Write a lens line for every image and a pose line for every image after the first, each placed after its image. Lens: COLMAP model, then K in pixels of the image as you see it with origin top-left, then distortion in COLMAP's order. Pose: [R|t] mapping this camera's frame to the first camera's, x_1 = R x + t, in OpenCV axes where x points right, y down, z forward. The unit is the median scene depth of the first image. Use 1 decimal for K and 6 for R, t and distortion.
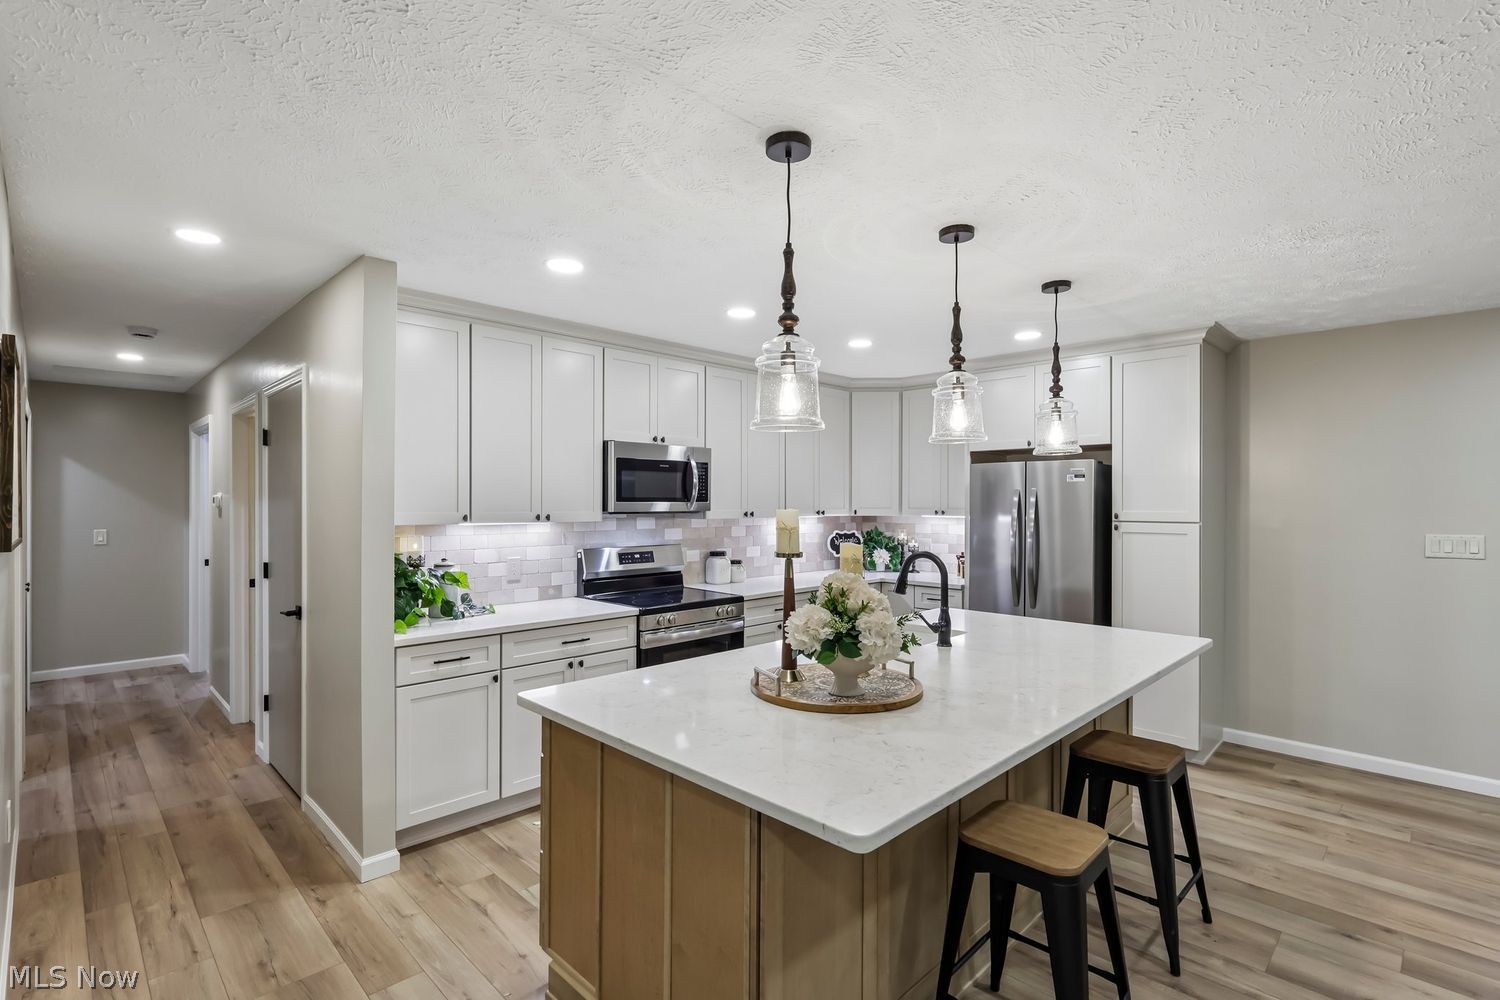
lens RADIAL K [[705.6, 0, 742.5], [0, 705.6, 503.5], [0, 0, 1]] dist [-0.003260, 0.001174]
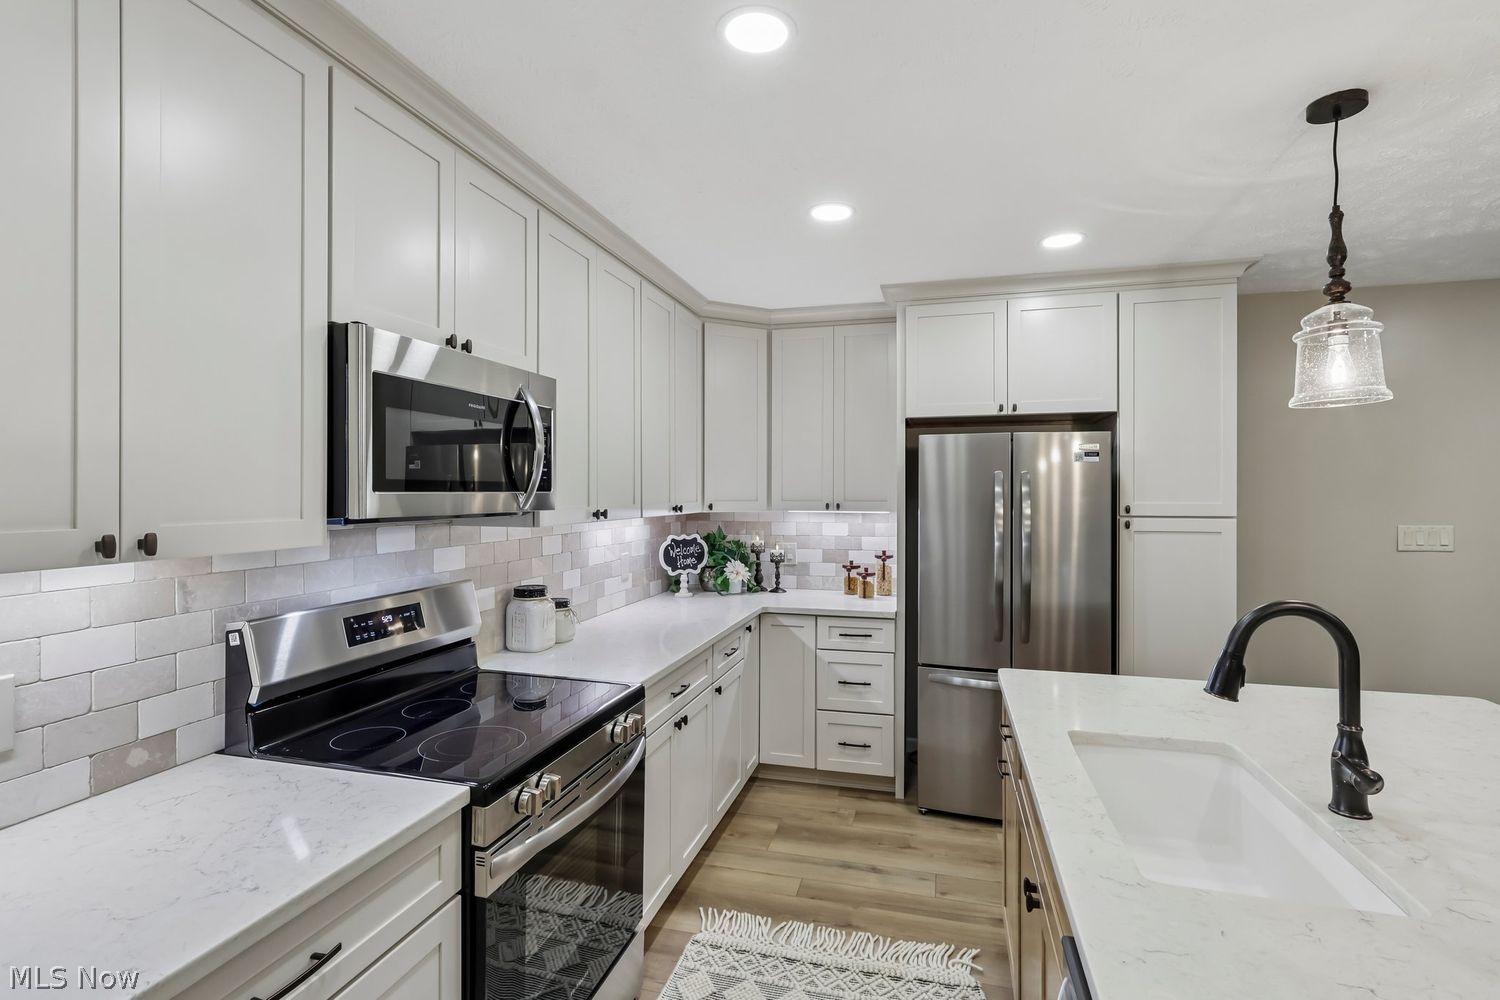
lens RADIAL K [[705.6, 0, 746.0], [0, 705.6, 492.0], [0, 0, 1]] dist [-0.003260, 0.001174]
pose [[0.868950, -0.002099, 0.494896, -0.183375], [0.003656, 0.999991, -0.002177, -0.000200], [-0.494886, 0.003700, 0.868950, 0.559623]]
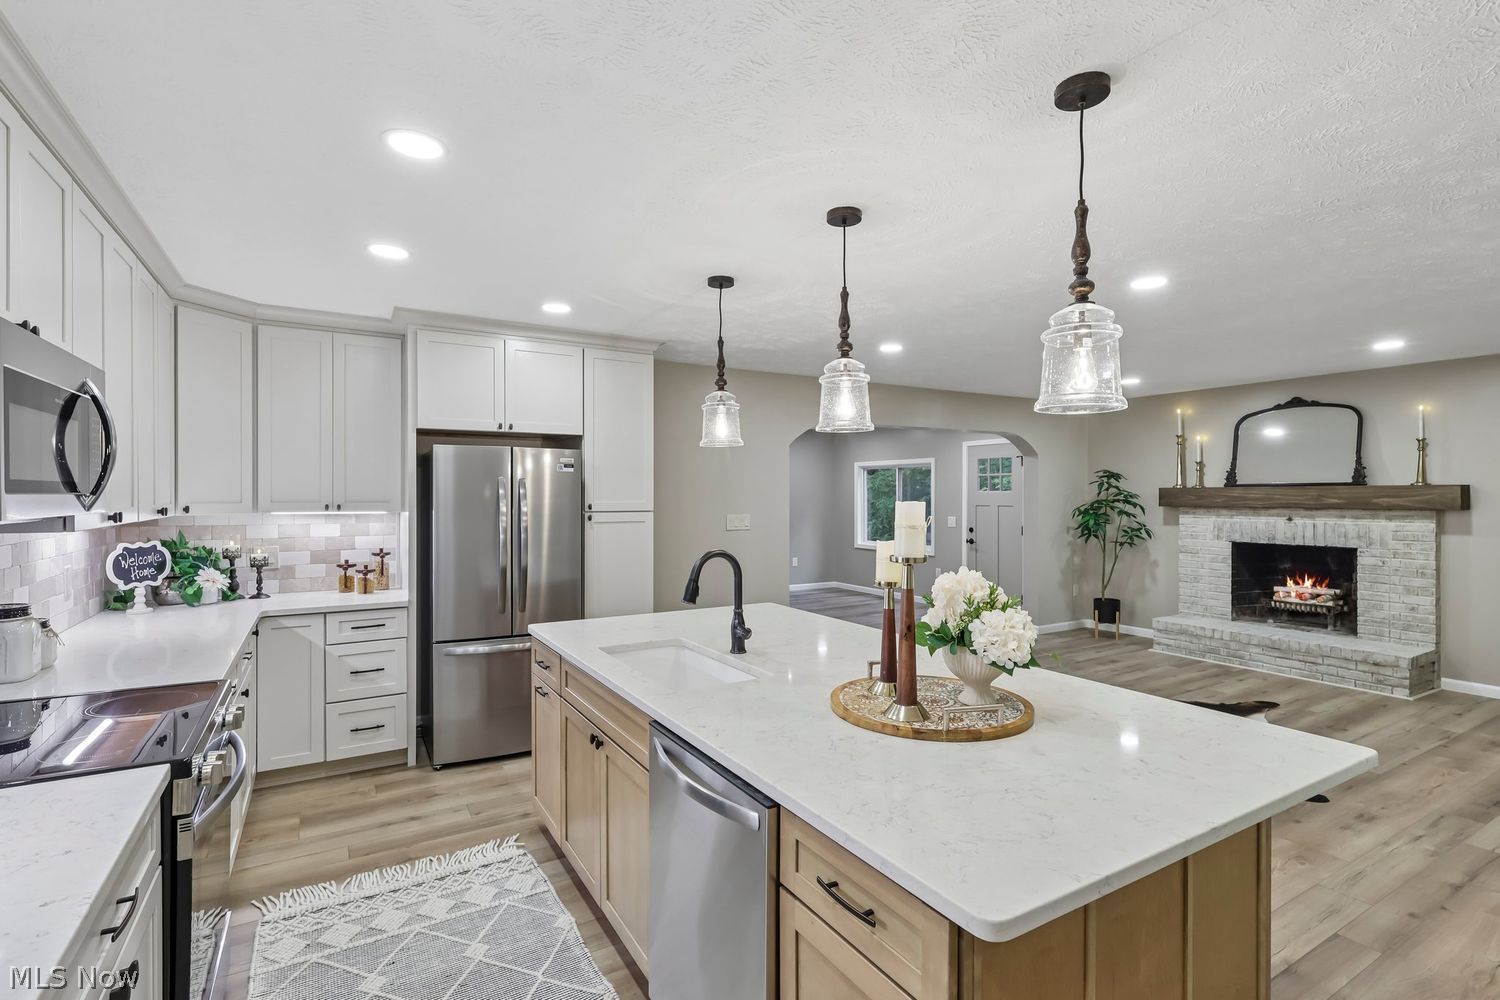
lens RADIAL K [[705.6, 0, 740.7], [0, 705.6, 499.2], [0, 0, 1]] dist [-0.003260, 0.001174]
pose [[0.246094, -0.007432, 0.969218, -0.407720], [0.002391, 0.999972, 0.007061, 0.000373], [-0.969243, 0.000580, 0.246105, 0.540411]]
